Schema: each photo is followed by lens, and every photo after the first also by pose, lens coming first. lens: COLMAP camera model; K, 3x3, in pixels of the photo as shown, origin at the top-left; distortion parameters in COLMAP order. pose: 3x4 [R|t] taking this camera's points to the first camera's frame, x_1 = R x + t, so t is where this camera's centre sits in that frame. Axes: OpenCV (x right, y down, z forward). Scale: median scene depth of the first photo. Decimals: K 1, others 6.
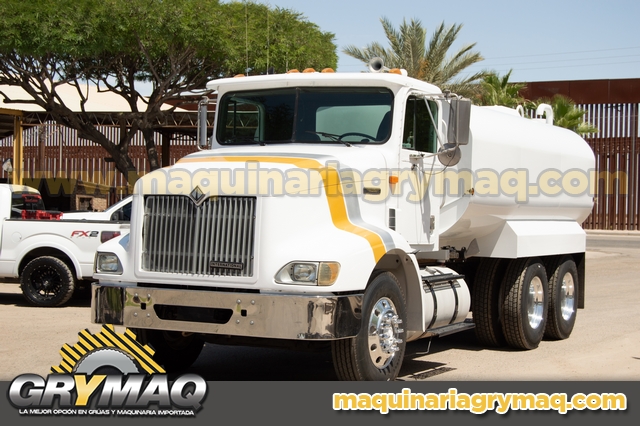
lens RADIAL K [[1189.5, 0, 321.2], [0, 1189.5, 213.5], [0, 0, 1]] dist [-0.000646, 0.000000]
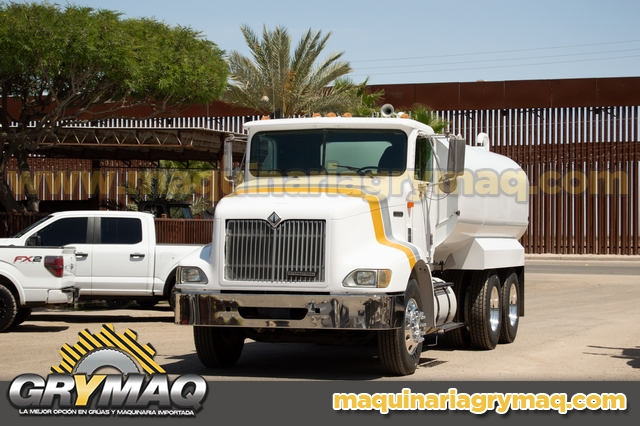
lens RADIAL K [[1486.0, 0, 321.1], [0, 1486.0, 210.7], [0, 0, 1]] dist [0.020794, 0.000000]
pose [[0.986812, -0.011427, 0.161464, -0.268693], [0.014512, 0.999734, -0.017942, 0.004091], [-0.161216, 0.020049, 0.986716, -0.491644]]
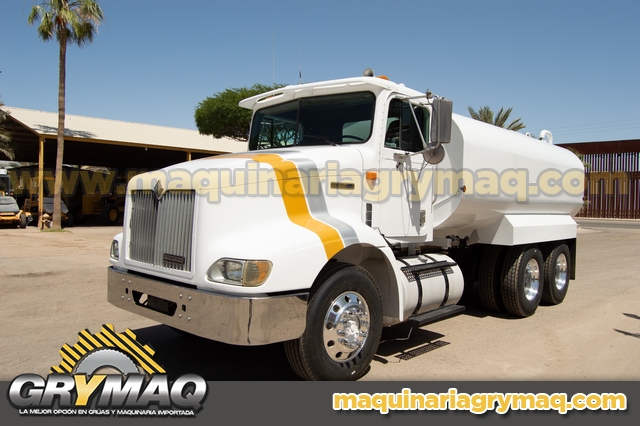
lens RADIAL K [[510.8, 0, 318.3], [0, 510.8, 212.4], [0, 0, 1]] dist [-0.084164, 0.022196]
pose [[0.962927, 0.004406, -0.269728, 0.130782], [-0.002605, 0.999972, 0.007036, 0.000862], [0.269751, -0.006073, 0.962911, 0.528249]]
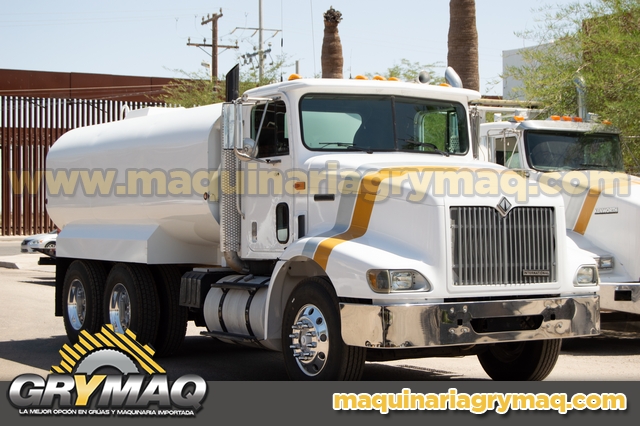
lens RADIAL K [[1312.8, 0, 320.6], [0, 1312.8, 214.9], [0, 0, 1]] dist [0.008772, 0.000000]
pose [[0.519089, -0.018219, 0.854526, -0.985061], [0.015258, 0.999811, 0.012048, -0.020608], [-0.854584, 0.006784, 0.519269, 0.481112]]
